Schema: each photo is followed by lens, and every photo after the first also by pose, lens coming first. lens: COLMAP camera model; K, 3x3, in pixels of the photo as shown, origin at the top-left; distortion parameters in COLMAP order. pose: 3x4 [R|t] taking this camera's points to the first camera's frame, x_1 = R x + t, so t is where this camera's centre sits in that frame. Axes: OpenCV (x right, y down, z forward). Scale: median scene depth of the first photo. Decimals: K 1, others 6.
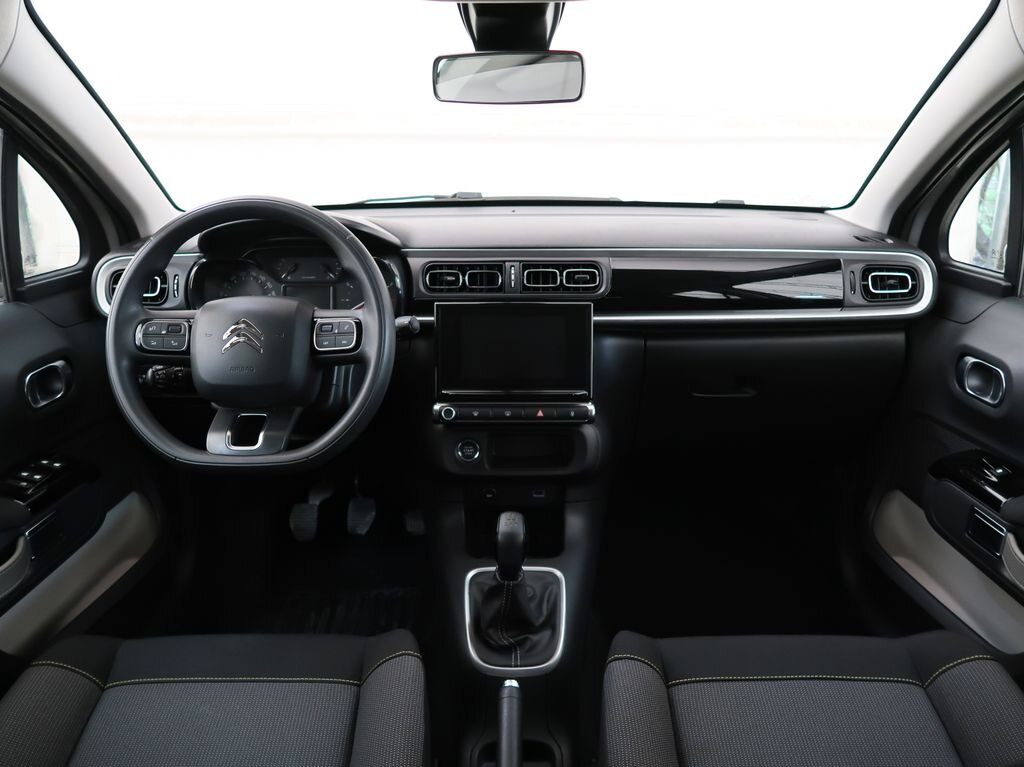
lens RADIAL K [[790.5, 0, 519.8], [0, 790.5, 382.3], [0, 0, 1]] dist [-0.034403, 0.012723]
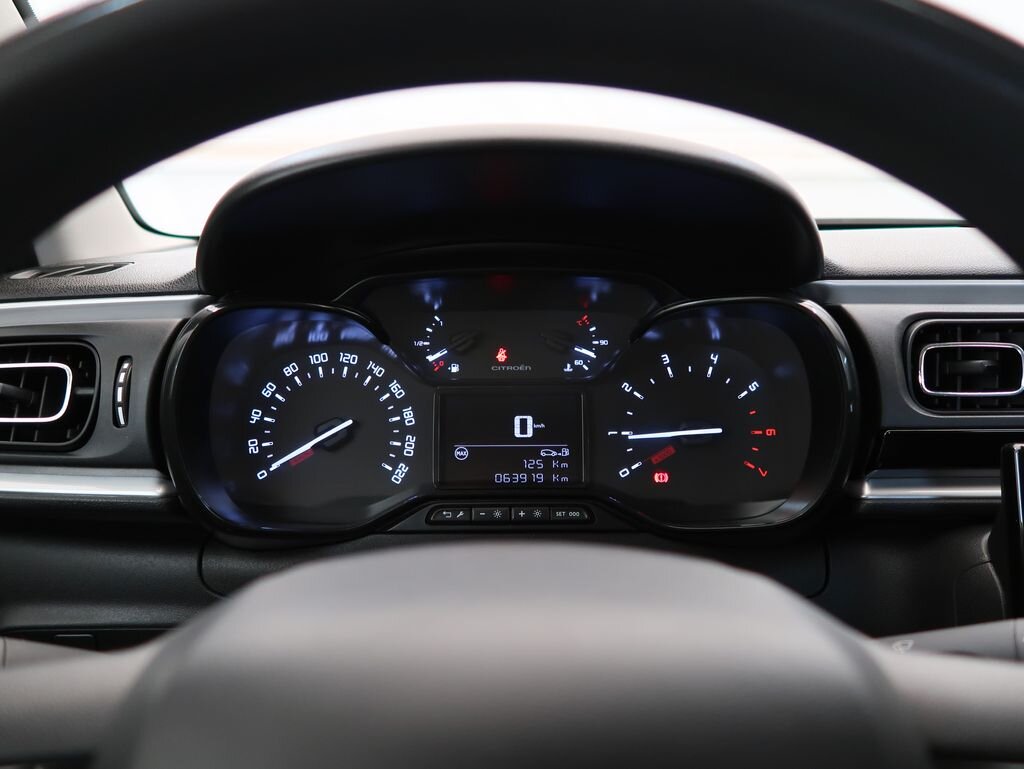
lens RADIAL K [[873.1, 0, 508.1], [0, 873.1, 388.3], [0, 0, 1]] dist [-0.019384, -0.012299]
pose [[0.999994, -0.002991, -0.001489, -0.282865], [0.002757, 0.990438, -0.137932, -0.075308], [0.001887, 0.137928, 0.990441, 0.655912]]
